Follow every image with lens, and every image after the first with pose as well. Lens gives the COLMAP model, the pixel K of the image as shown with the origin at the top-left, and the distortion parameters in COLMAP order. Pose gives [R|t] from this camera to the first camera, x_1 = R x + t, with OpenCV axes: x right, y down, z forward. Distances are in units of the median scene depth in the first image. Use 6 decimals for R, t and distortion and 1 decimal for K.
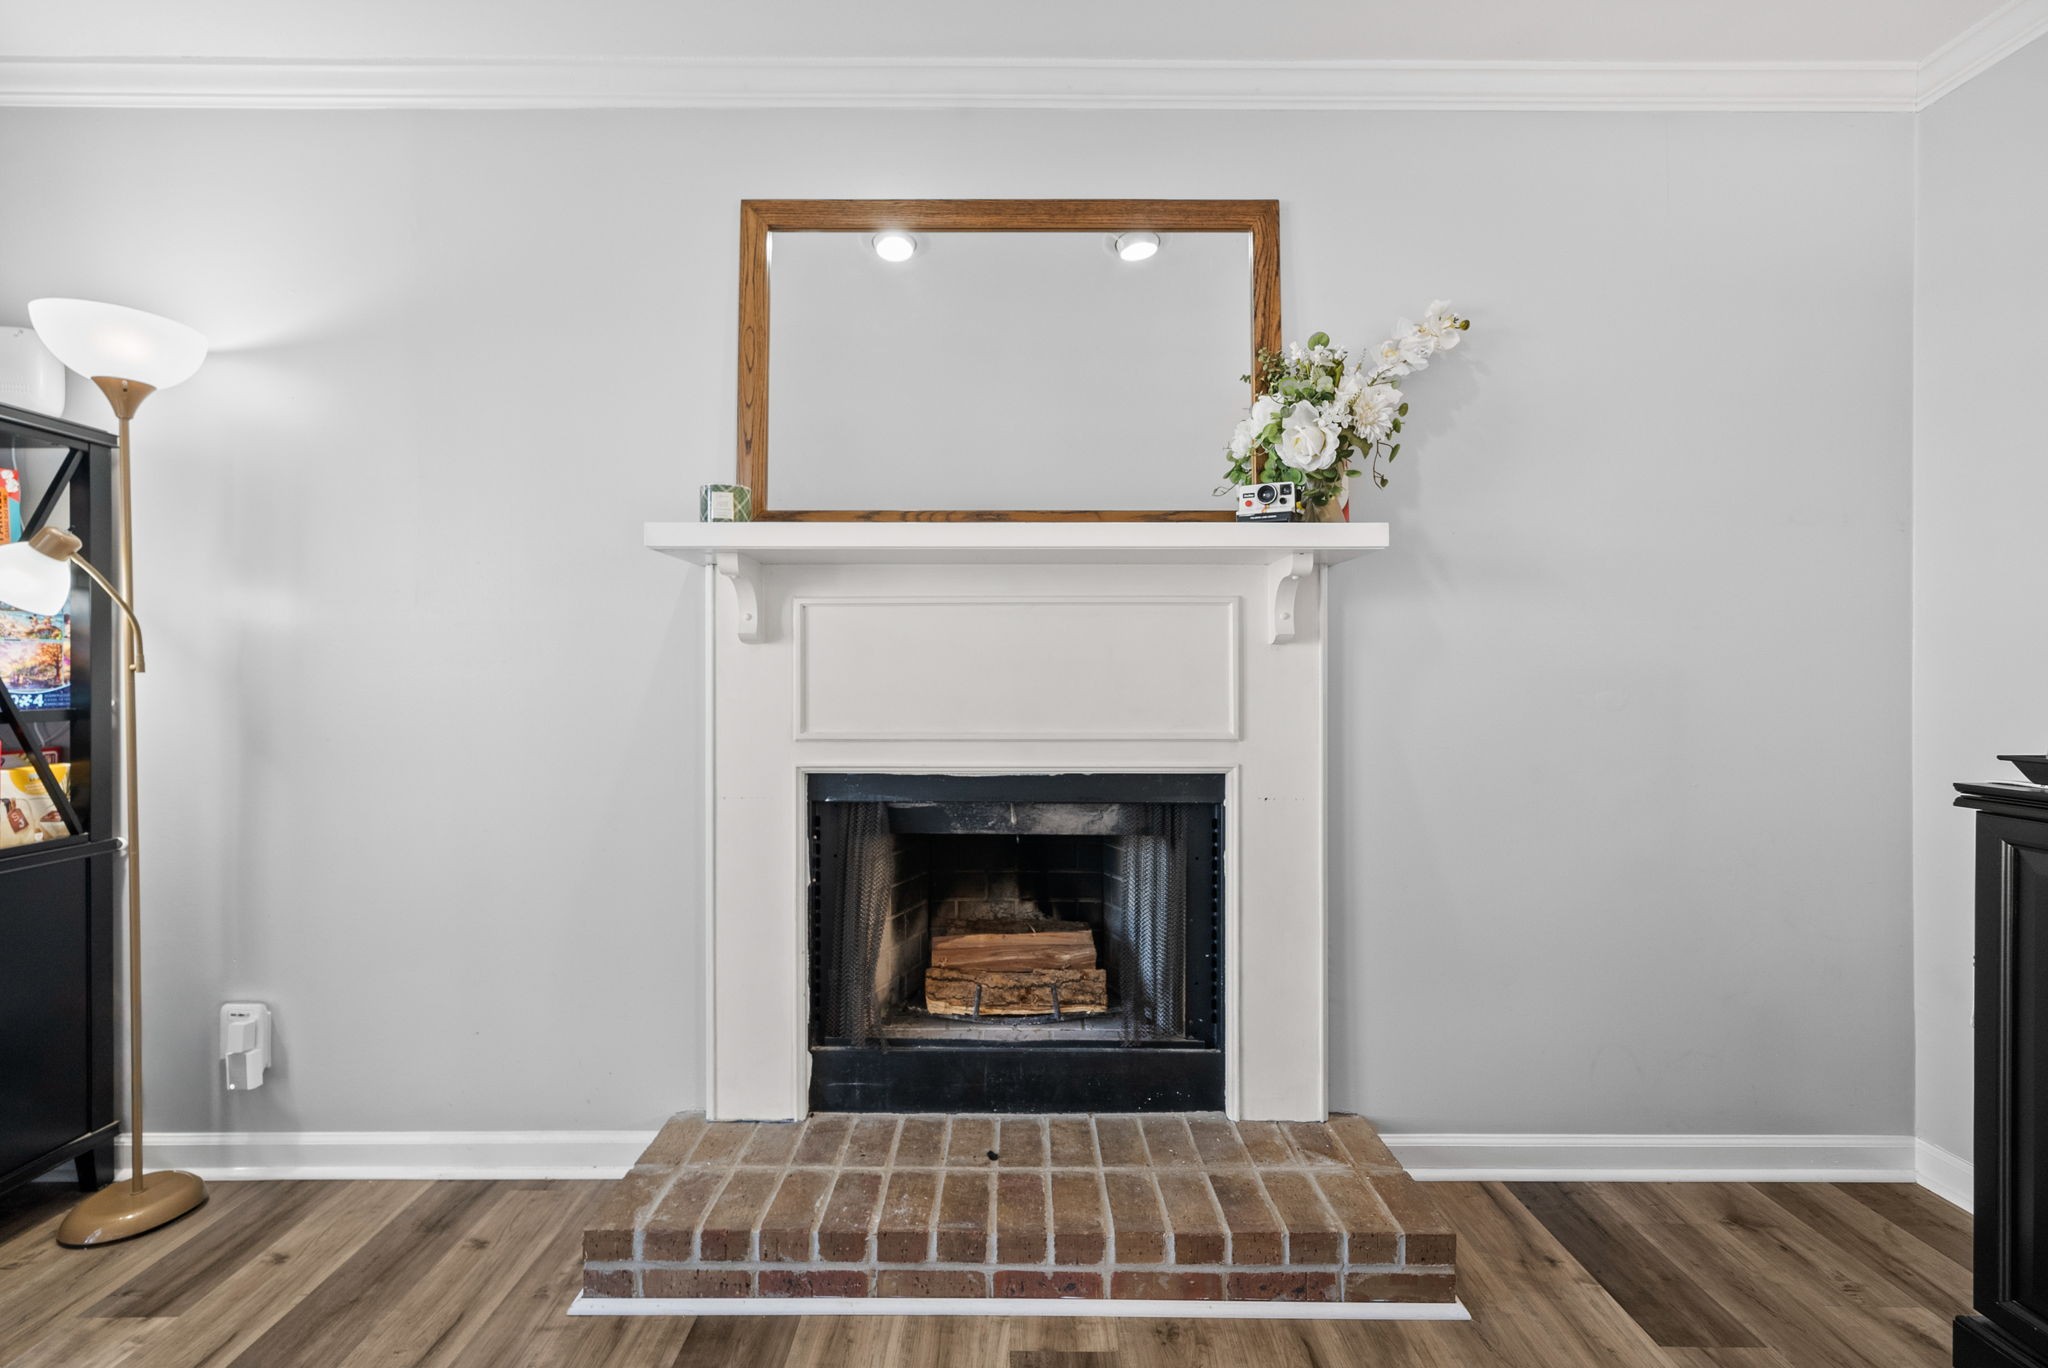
lens RADIAL K [[855.4, 0, 1025.8], [0, 855.4, 674.7], [0, 0, 1]] dist [-0.024825, 0.009067]
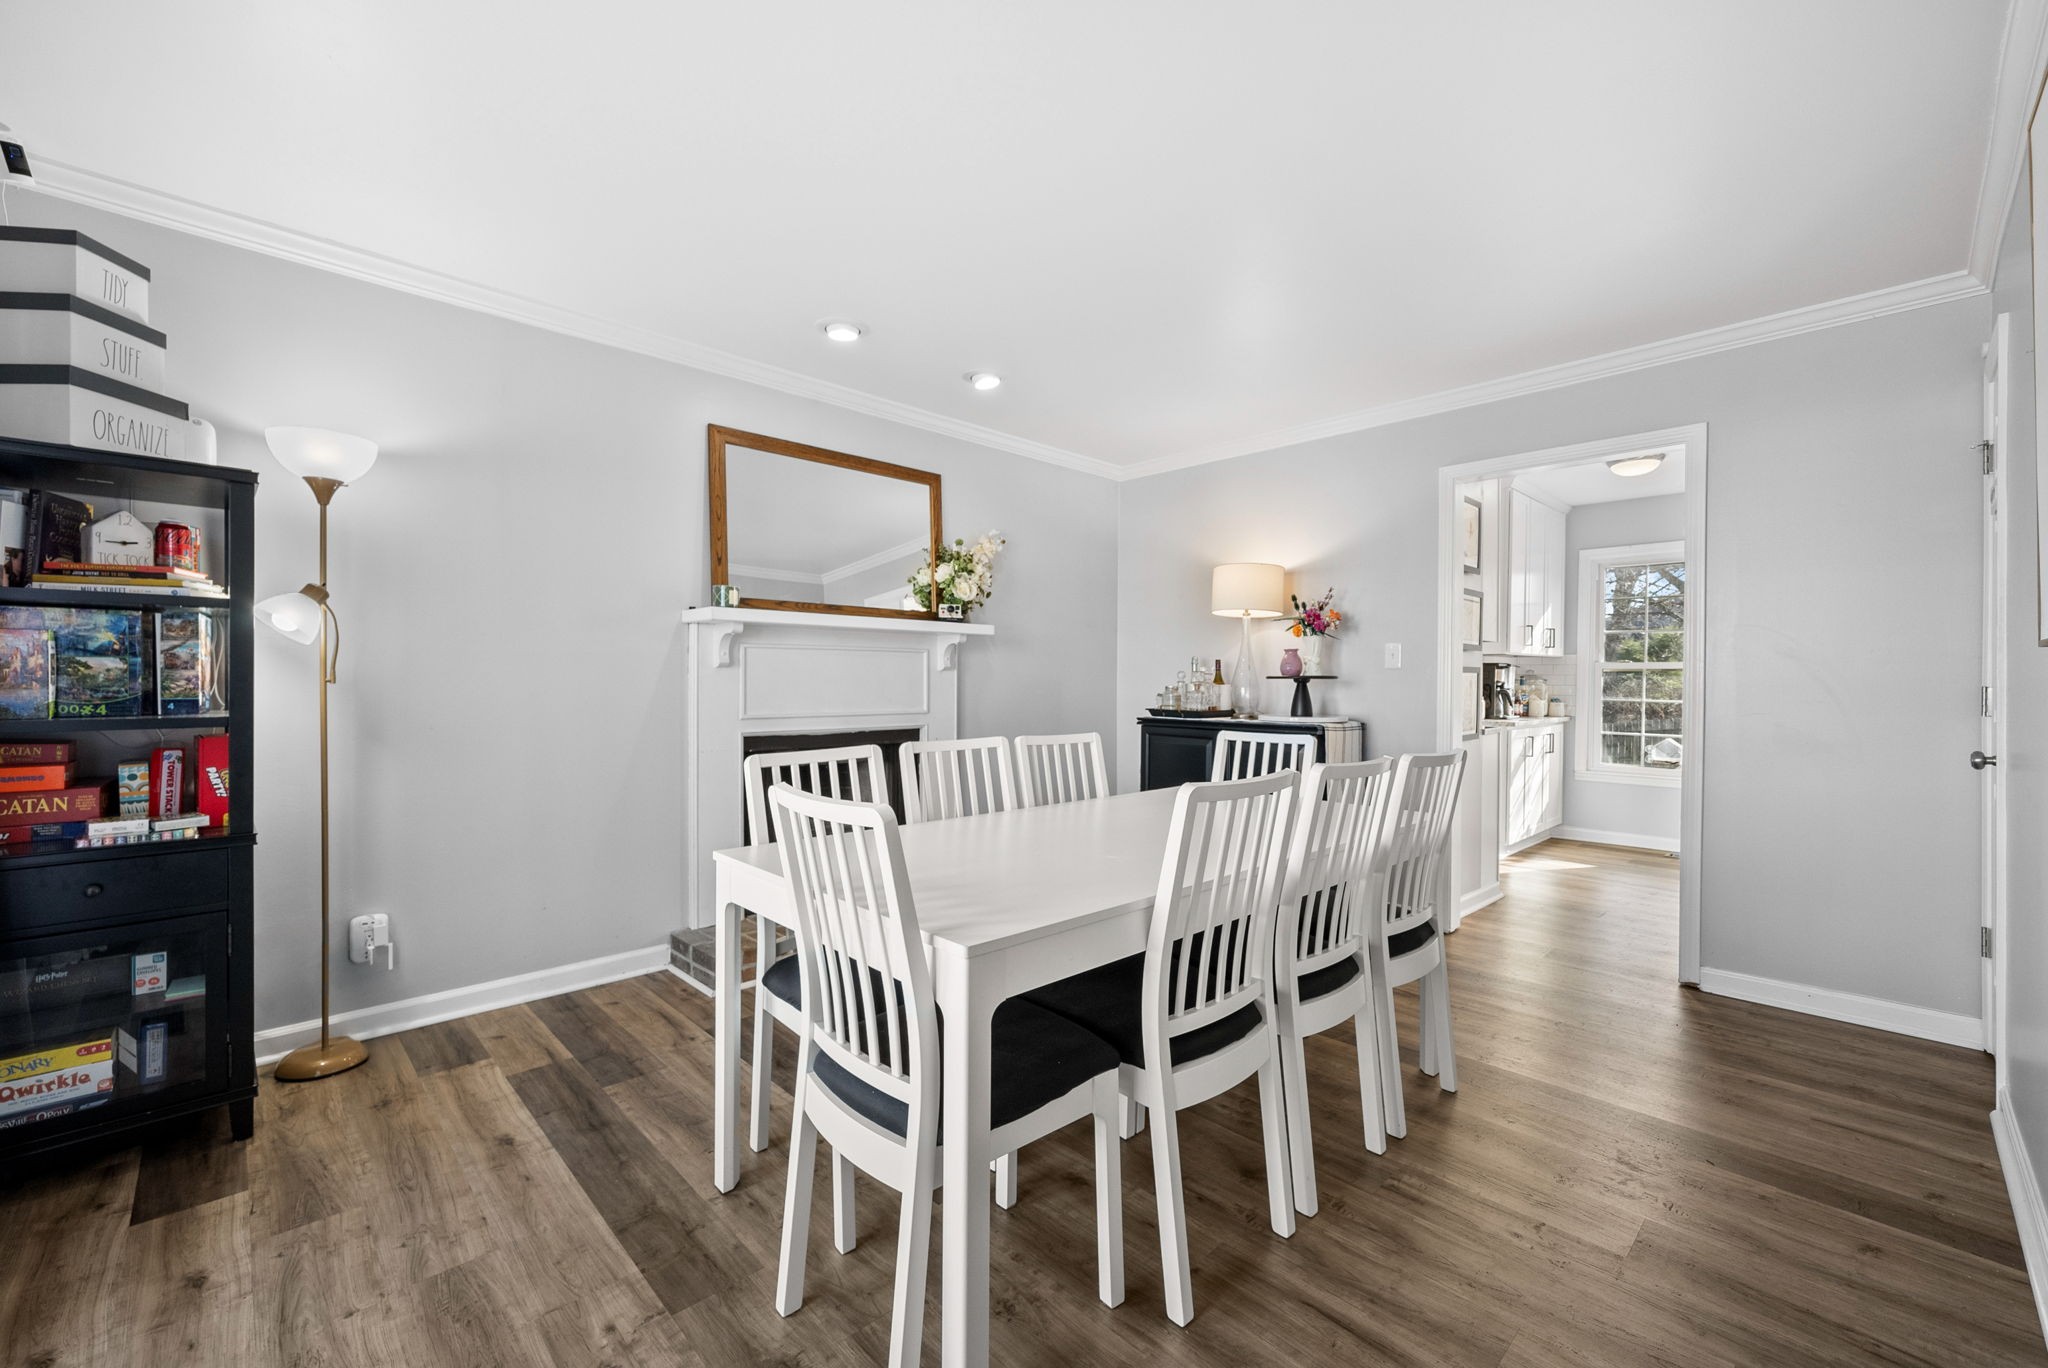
lens RADIAL K [[855.4, 0, 1025.8], [0, 855.4, 674.7], [0, 0, 1]] dist [-0.024825, 0.009067]
pose [[0.710615, 0.007638, 0.703540, -1.210229], [-0.005868, 0.999971, -0.004929, -0.015122], [-0.703557, -0.000626, 0.710639, -0.830679]]
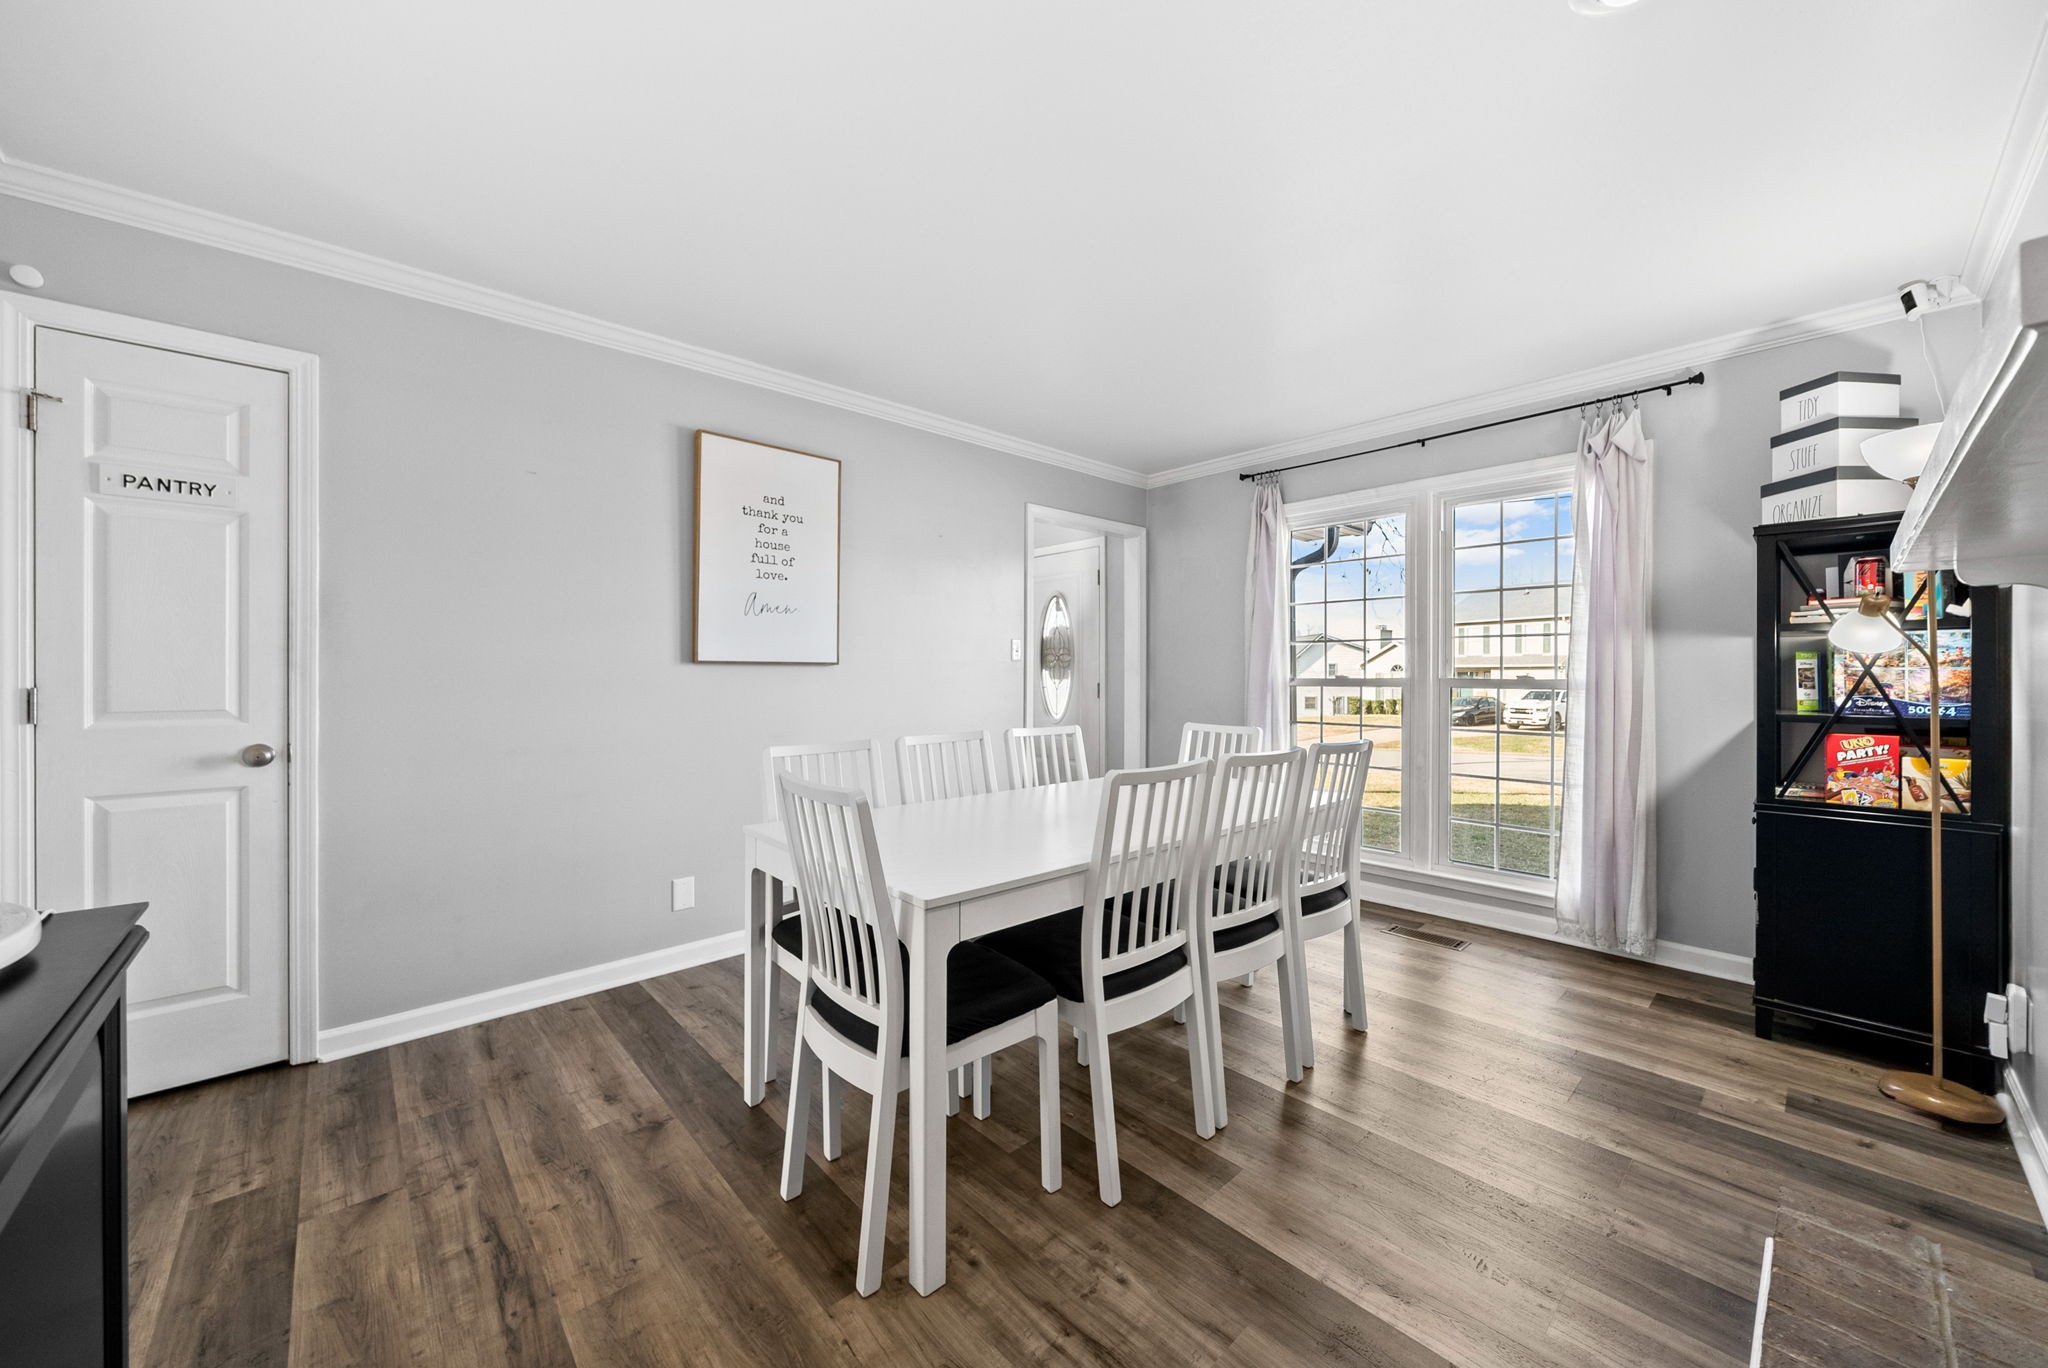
lens RADIAL K [[745.1, 0, 1033.4], [0, 745.1, 682.3], [0, 0, 1]] dist [0.005316, -0.000133]
pose [[-0.737979, 0.010351, -0.674744, 0.771367], [0.002585, 0.999918, 0.012513, -0.036995], [0.674819, 0.007490, -0.737946, 0.899551]]
